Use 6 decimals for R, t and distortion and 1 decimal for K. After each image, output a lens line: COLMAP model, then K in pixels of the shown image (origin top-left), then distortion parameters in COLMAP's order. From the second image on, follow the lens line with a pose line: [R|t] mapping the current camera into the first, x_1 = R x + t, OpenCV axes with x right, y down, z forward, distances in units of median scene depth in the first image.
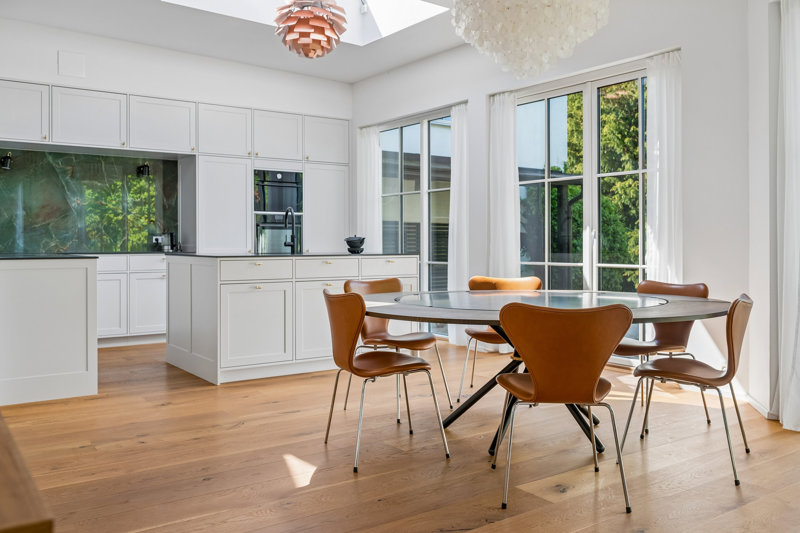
lens RADIAL K [[704.9, 0, 399.9], [0, 704.9, 254.4], [0, 0, 1]] dist [0.005805, -0.001842]
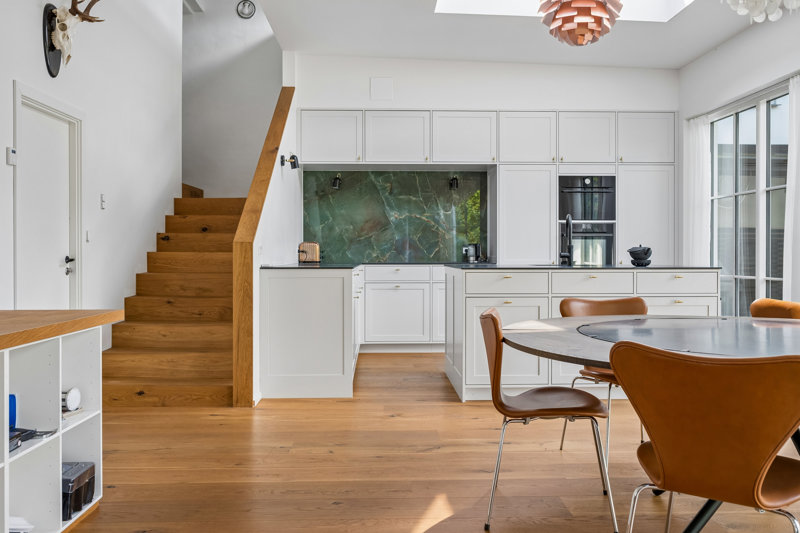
lens RADIAL K [[694.7, 0, 400.0], [0, 694.7, 266.5], [0, 0, 1]] dist [0.005894, -0.005695]
pose [[0.833682, 0.010209, -0.552151, 0.139860], [-0.009425, 0.999947, 0.004257, -0.001647], [0.552165, 0.001655, 0.833733, 0.121851]]
